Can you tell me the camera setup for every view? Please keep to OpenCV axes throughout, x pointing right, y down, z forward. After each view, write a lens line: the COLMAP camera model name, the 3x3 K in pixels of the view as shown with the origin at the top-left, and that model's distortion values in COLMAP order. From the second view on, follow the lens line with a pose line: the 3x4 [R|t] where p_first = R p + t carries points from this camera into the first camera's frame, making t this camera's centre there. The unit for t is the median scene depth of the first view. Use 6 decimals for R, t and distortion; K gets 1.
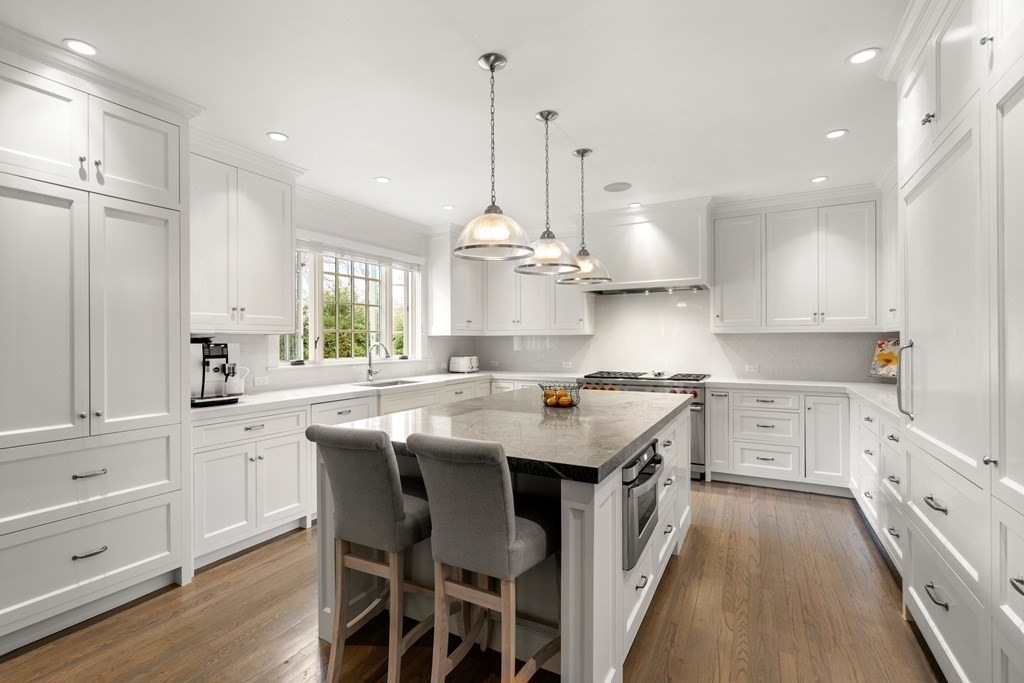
lens RADIAL K [[472.7, 0, 506.8], [0, 472.7, 340.4], [0, 0, 1]] dist [0.005847, 0.002113]
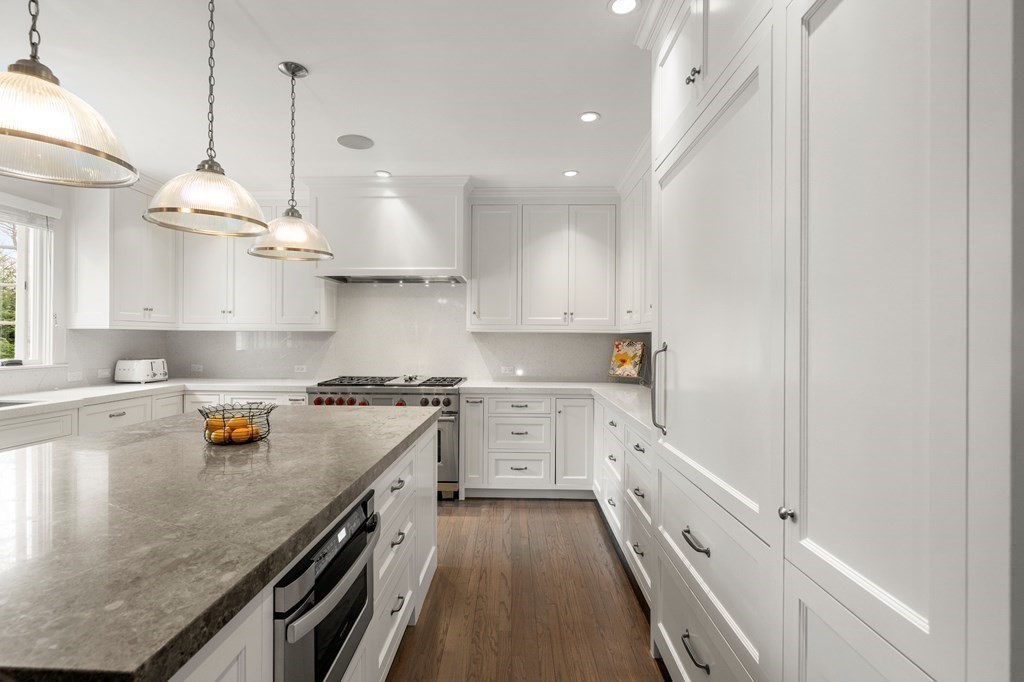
lens RADIAL K [[454.7, 0, 504.3], [0, 454.7, 337.2], [0, 0, 1]] dist [-0.000332, 0.000140]
pose [[0.895011, 0.010980, 0.445910, 0.127428], [-0.010557, 0.999938, -0.003432, -0.002993], [-0.445920, -0.001636, 0.895071, 0.229302]]
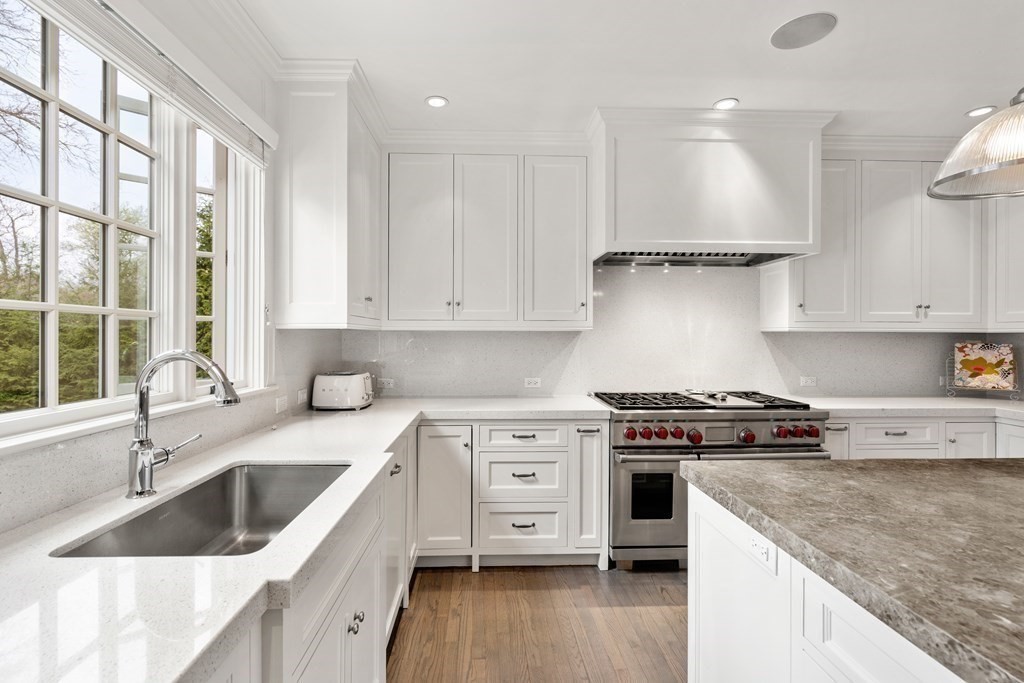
lens RADIAL K [[472.7, 0, 511.6], [0, 472.7, 334.7], [0, 0, 1]] dist [0.005847, 0.002113]
pose [[0.853890, 0.007936, 0.520392, -0.277994], [-0.007136, 0.999968, -0.003541, -0.005829], [-0.520404, -0.000690, 0.853920, 0.738297]]
